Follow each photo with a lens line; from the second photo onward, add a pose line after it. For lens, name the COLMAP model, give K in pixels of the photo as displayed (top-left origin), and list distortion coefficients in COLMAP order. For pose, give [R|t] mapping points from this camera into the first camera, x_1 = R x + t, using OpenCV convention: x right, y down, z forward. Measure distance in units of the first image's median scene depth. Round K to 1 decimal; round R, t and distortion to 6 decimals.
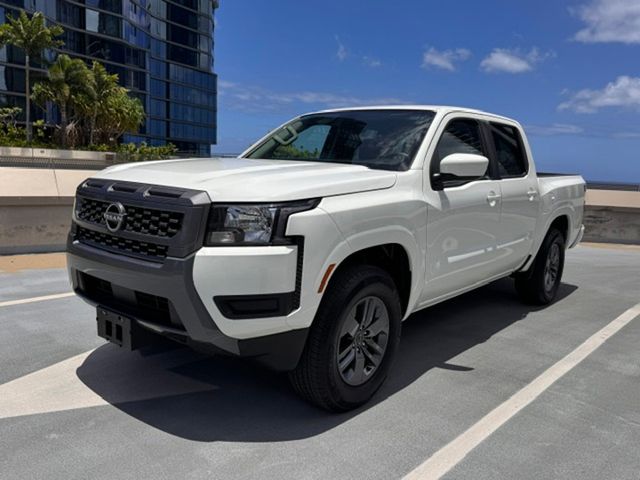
lens RADIAL K [[525.4, 0, 315.1], [0, 525.4, 240.7], [0, 0, 1]] dist [0.051113, -0.077681]
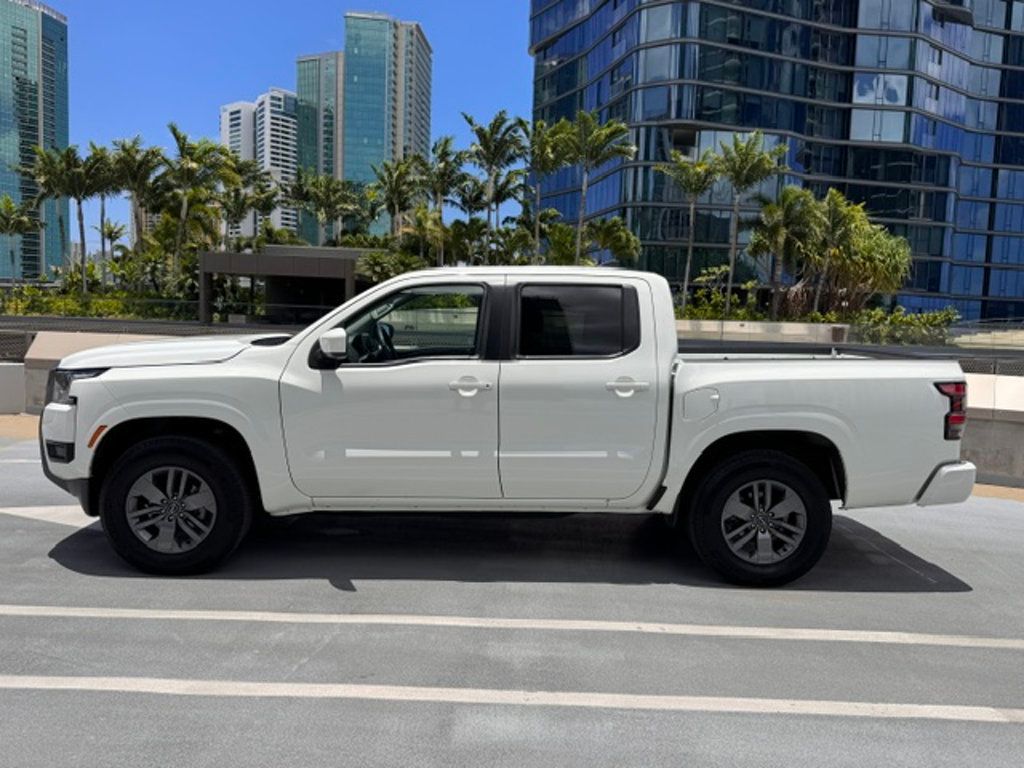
lens RADIAL K [[840.6, 0, 505.9], [0, 840.6, 389.1], [0, 0, 1]] dist [0.051113, -0.077681]
pose [[0.668611, 0.040851, -0.742490, 1.337699], [-0.106694, 0.993429, -0.041421, -0.034096], [0.735919, 0.106914, 0.668575, 0.268090]]
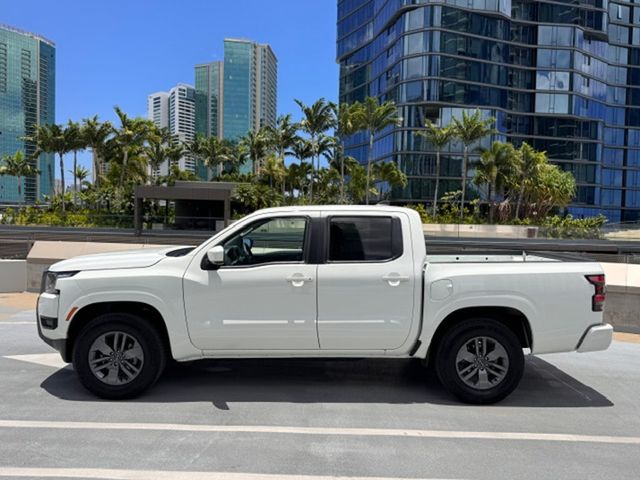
lens RADIAL K [[525.4, 0, 318.8], [0, 525.4, 236.8], [0, 0, 1]] dist [0.051113, -0.077681]
pose [[0.661169, -0.007431, -0.750200, 1.363995], [-0.098589, 0.990419, -0.096700, -0.070972], [0.743731, 0.137896, 0.654102, 0.249674]]
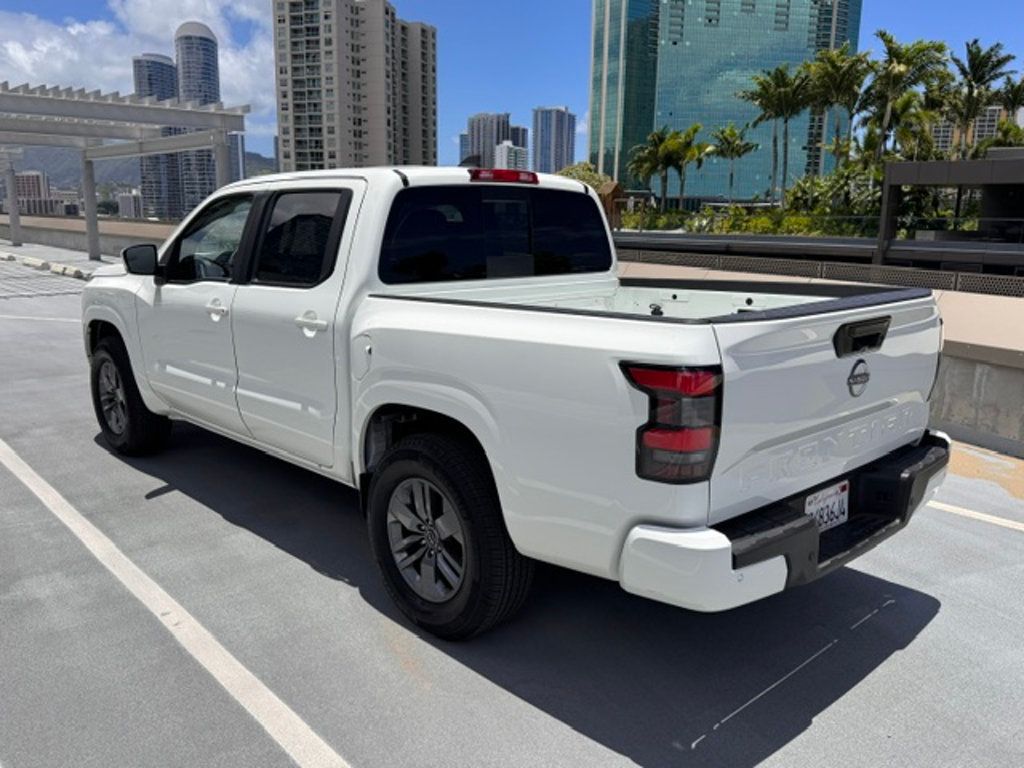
lens RADIAL K [[840.6, 0, 512.4], [0, 840.6, 386.5], [0, 0, 1]] dist [0.051113, -0.077681]
pose [[-0.113786, 0.153359, -0.981598, 1.474187], [-0.161364, 0.972043, 0.170571, -0.248419], [0.980313, 0.177803, -0.085858, 1.590450]]
